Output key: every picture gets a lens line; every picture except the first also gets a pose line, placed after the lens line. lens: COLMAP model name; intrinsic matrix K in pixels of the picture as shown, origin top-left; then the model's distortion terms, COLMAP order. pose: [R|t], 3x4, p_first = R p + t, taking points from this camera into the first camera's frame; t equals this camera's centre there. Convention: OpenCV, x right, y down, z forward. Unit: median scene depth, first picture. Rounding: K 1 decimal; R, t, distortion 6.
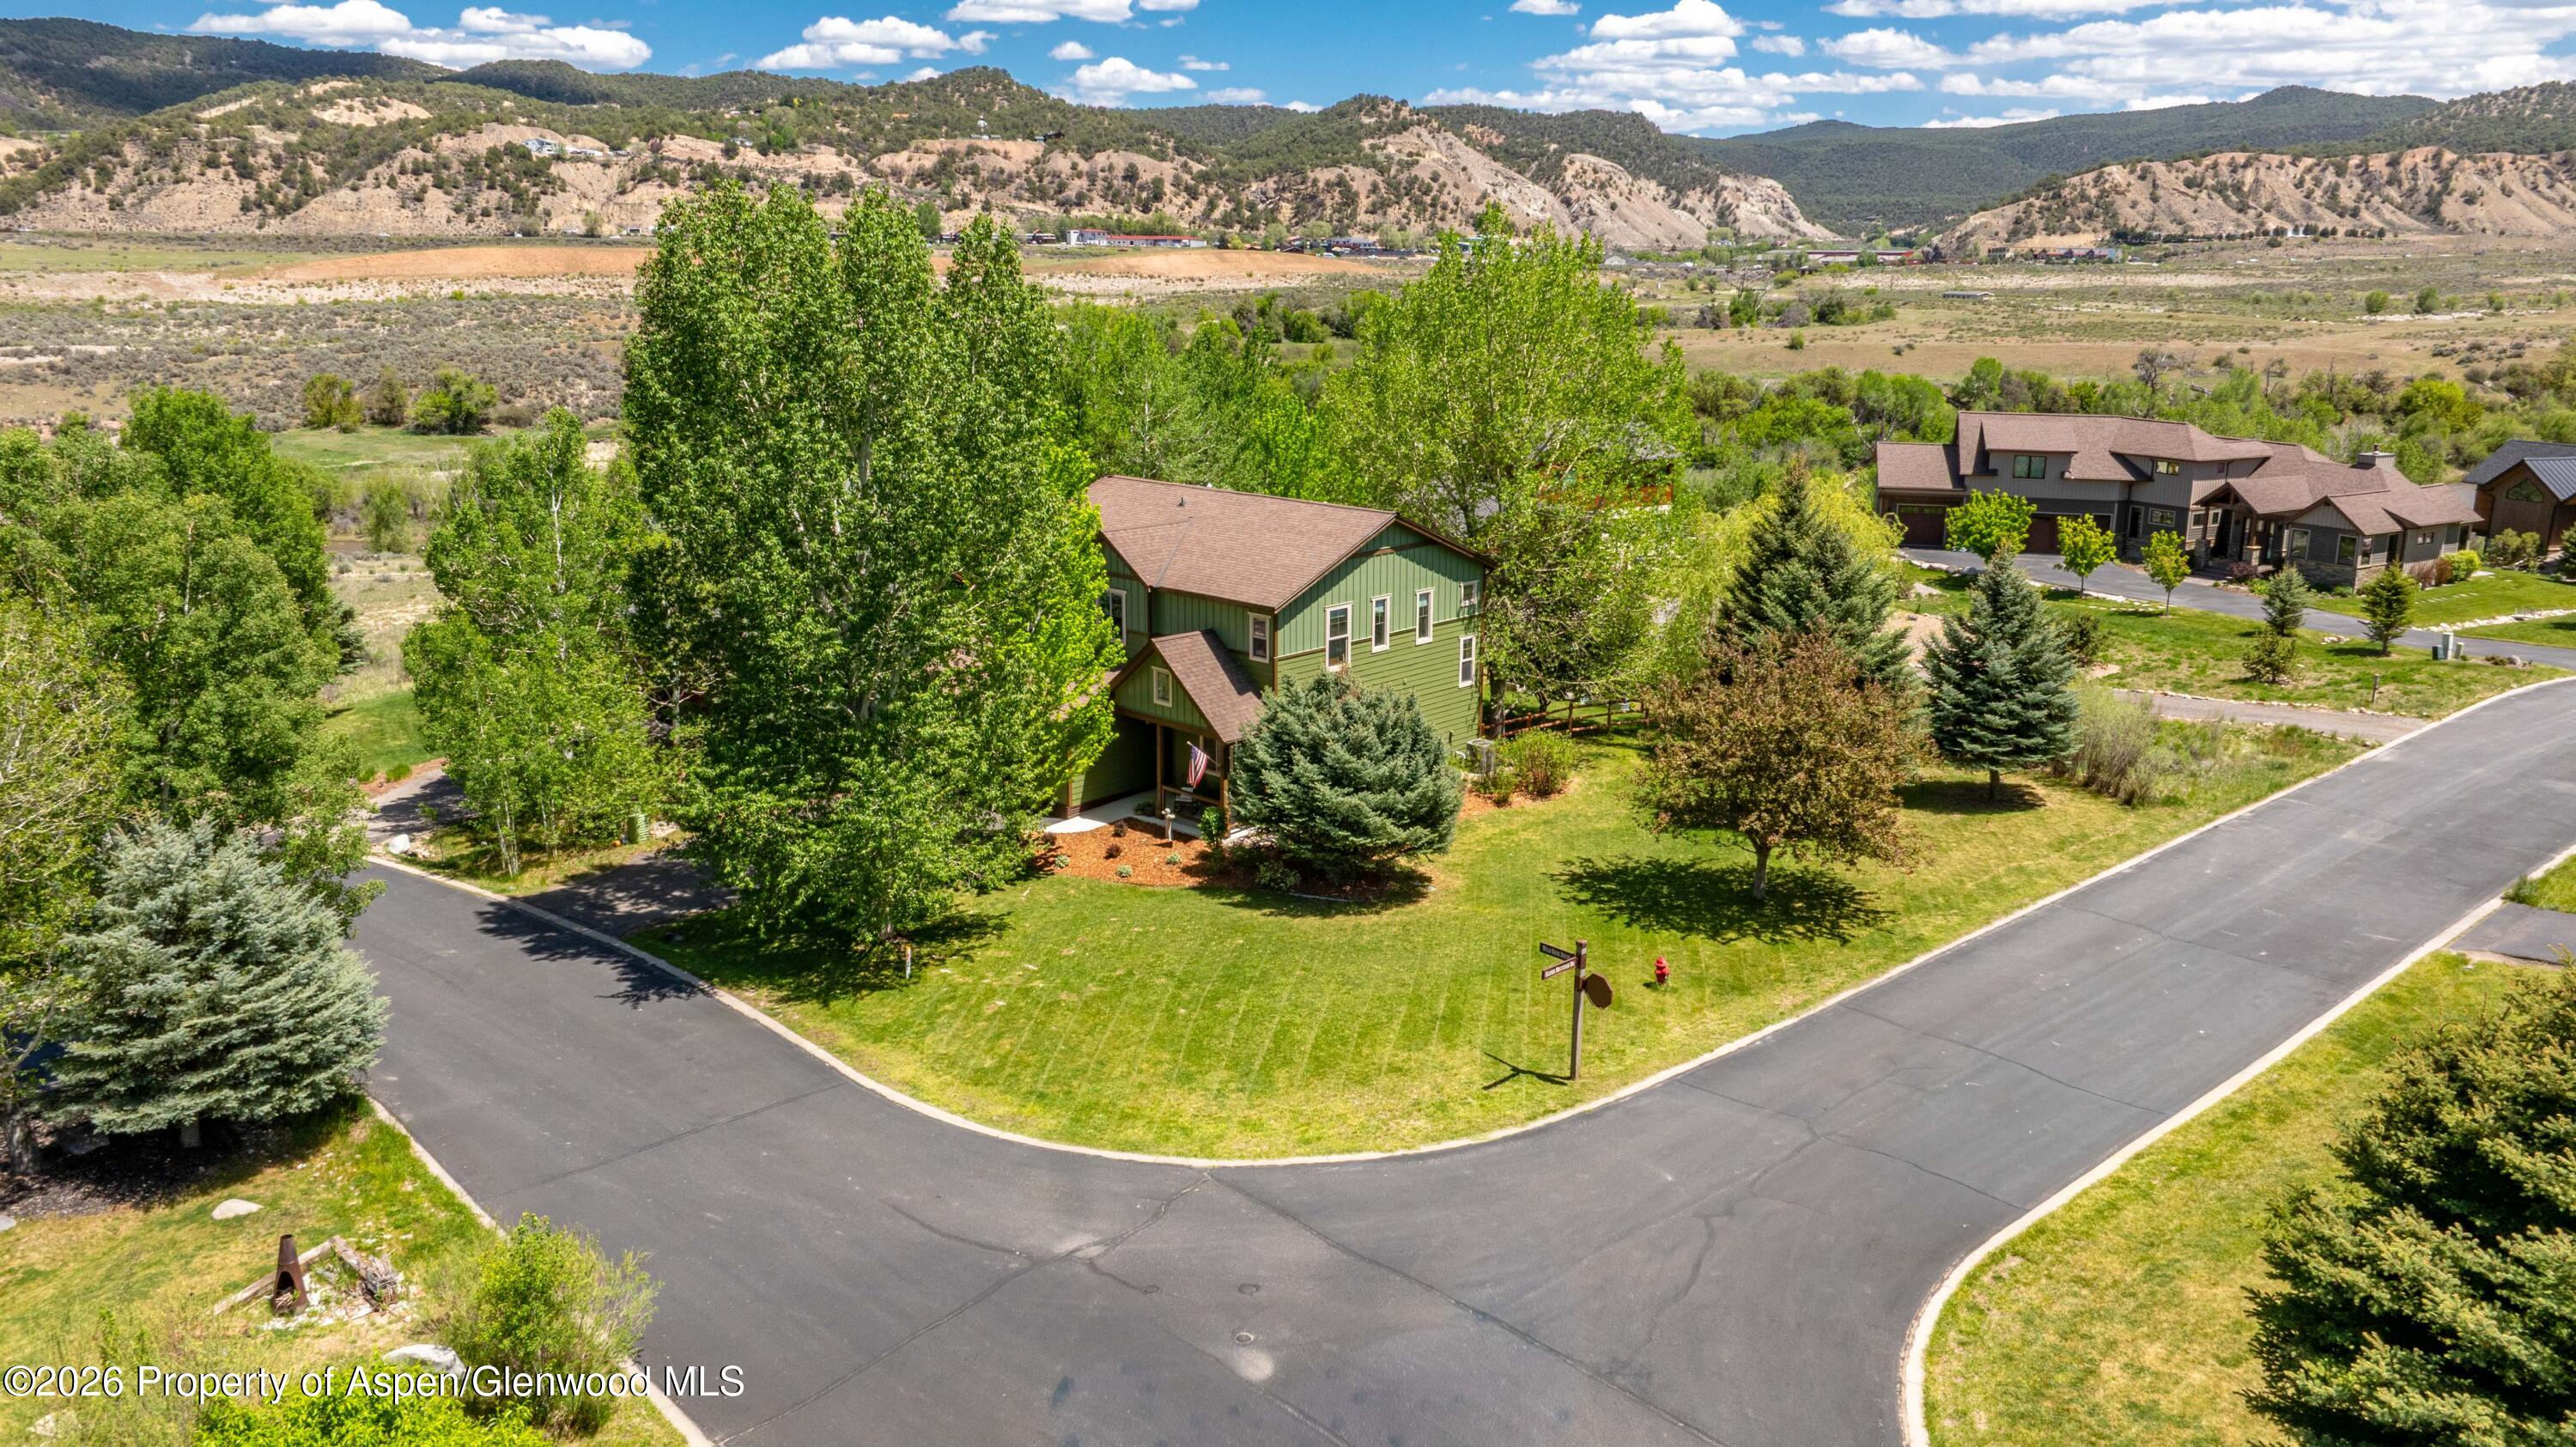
lens RADIAL K [[1859.9, 0, 1284.5], [0, 1859.9, 719.6], [0, 0, 1]] dist [-0.009669, 0.006716]
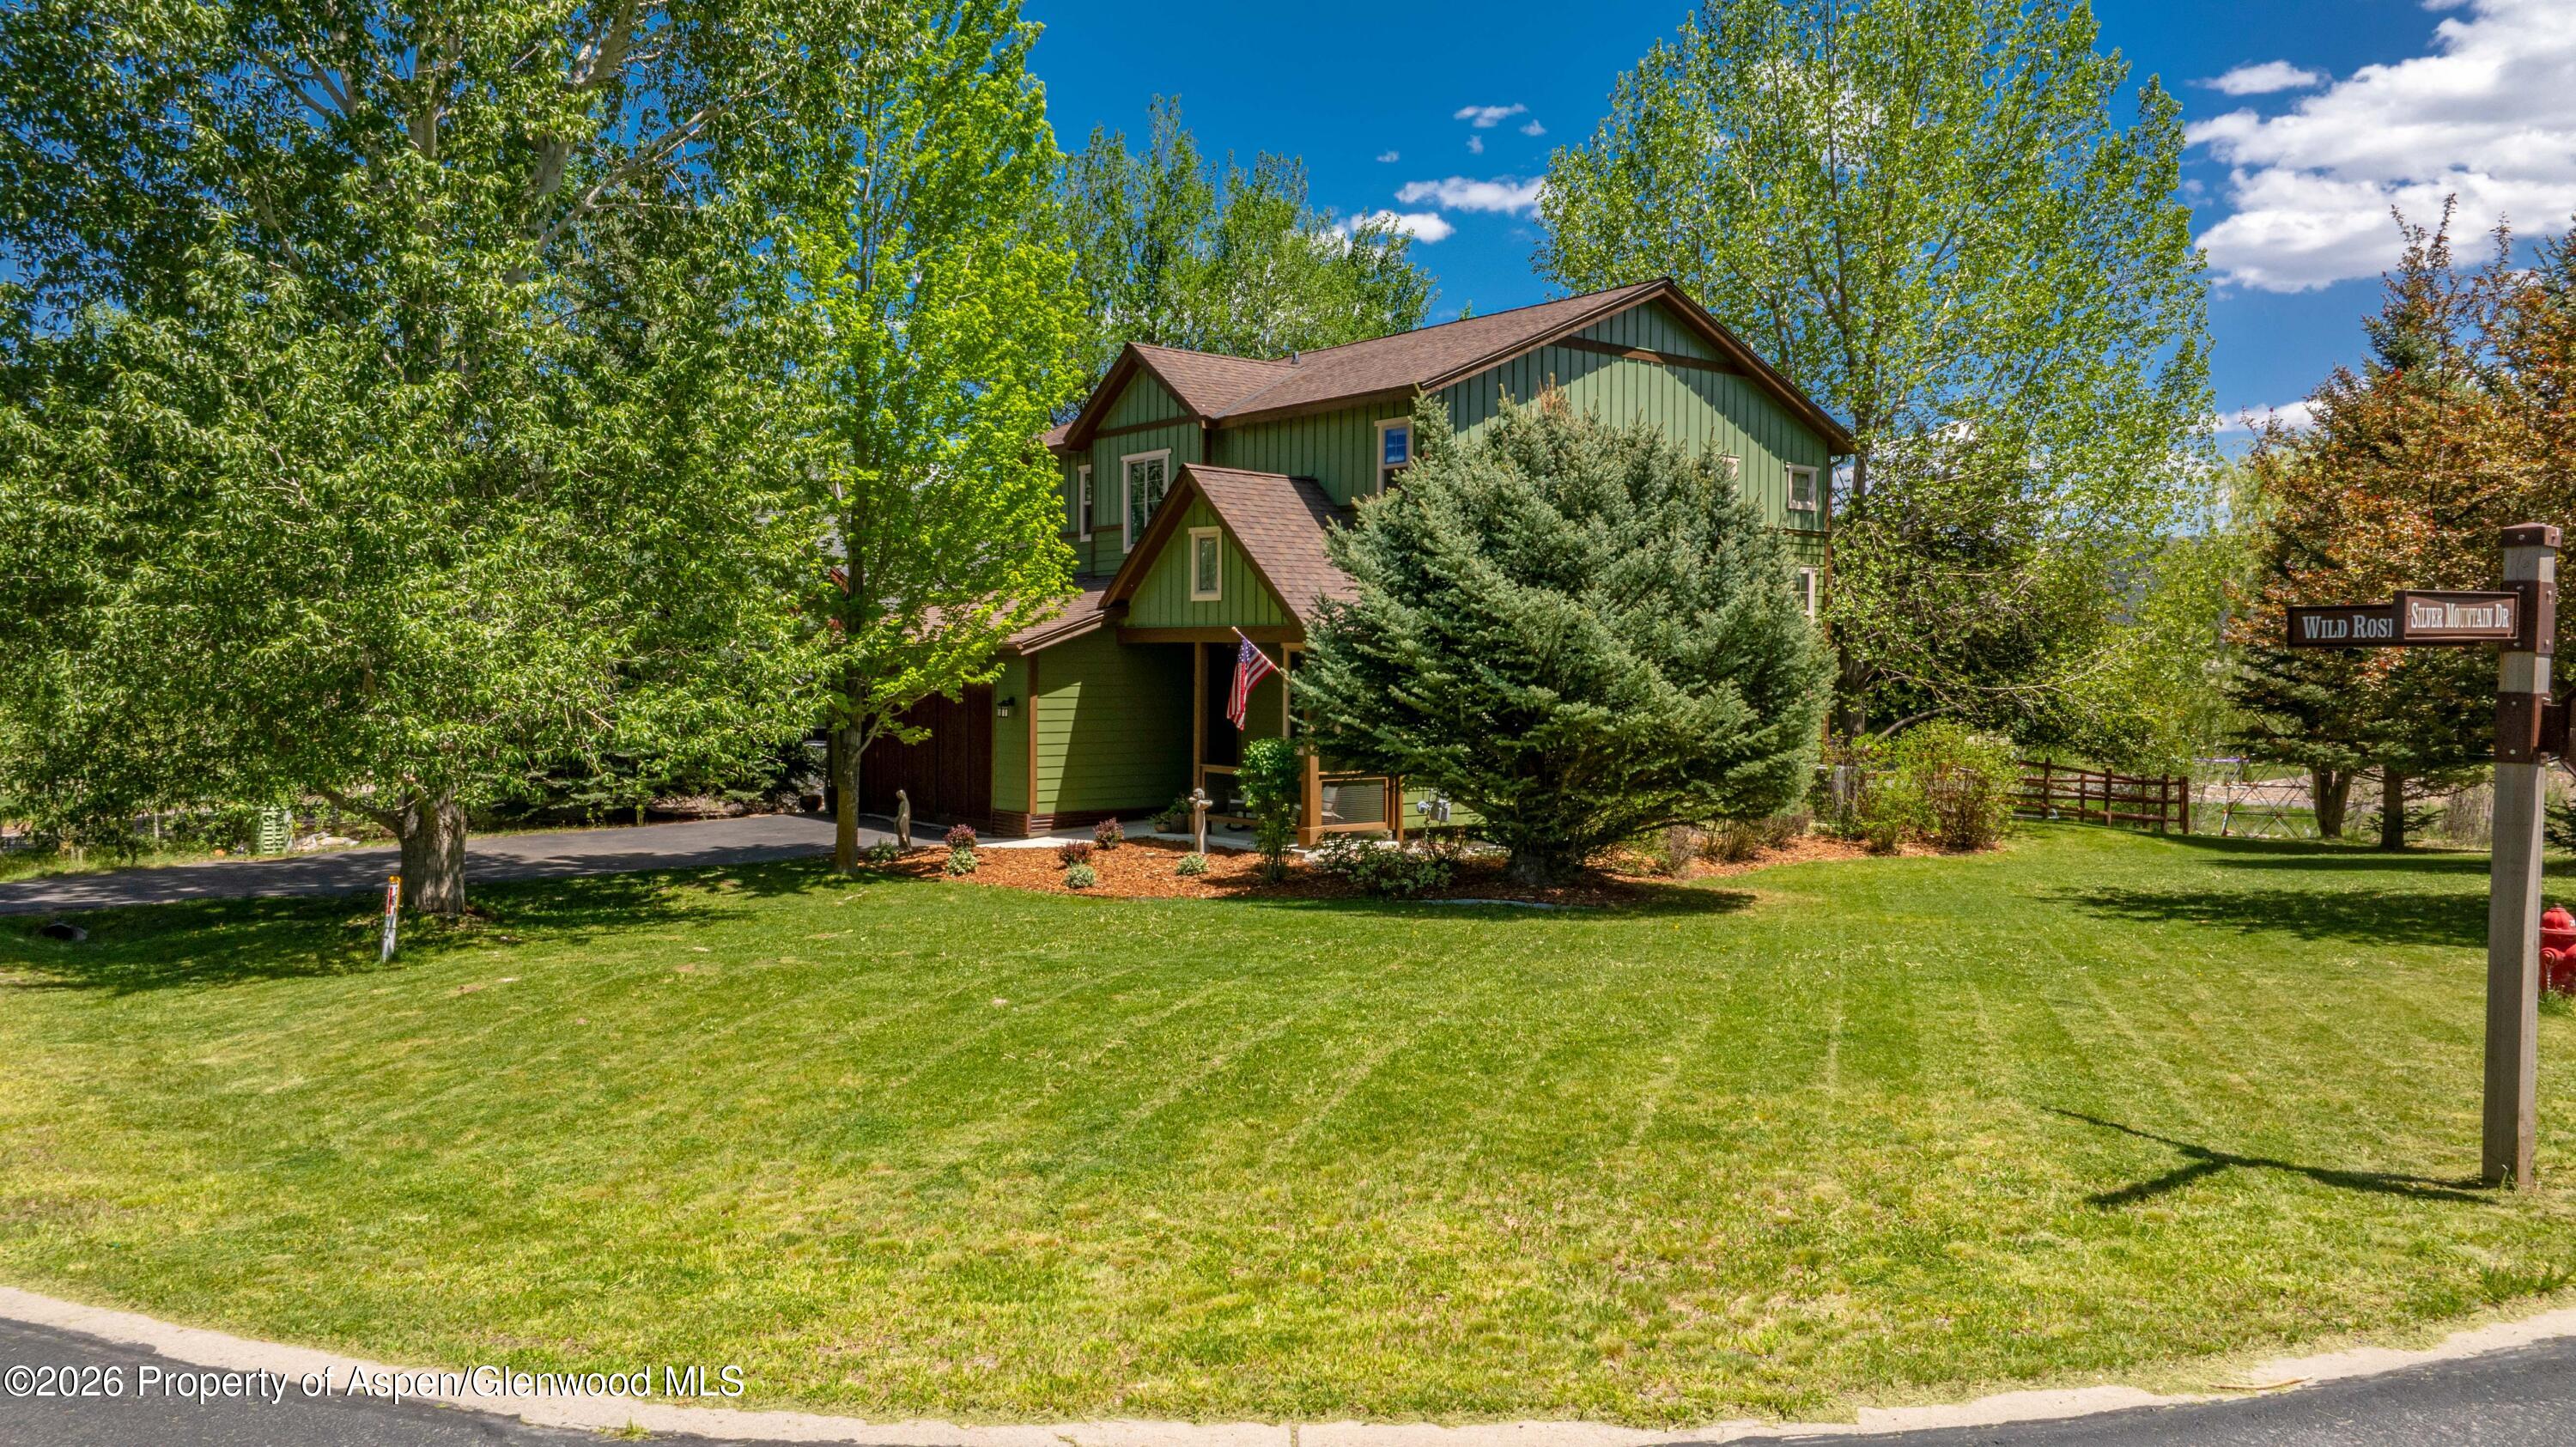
lens RADIAL K [[1859.9, 0, 1292.4], [0, 1859.9, 731.7], [0, 0, 1]] dist [-0.009669, 0.006716]
pose [[0.990760, 0.012779, -0.135021, 0.032634], [-0.040113, 0.978621, -0.201721, 0.151493], [0.129556, 0.205273, 0.970092, 0.600107]]
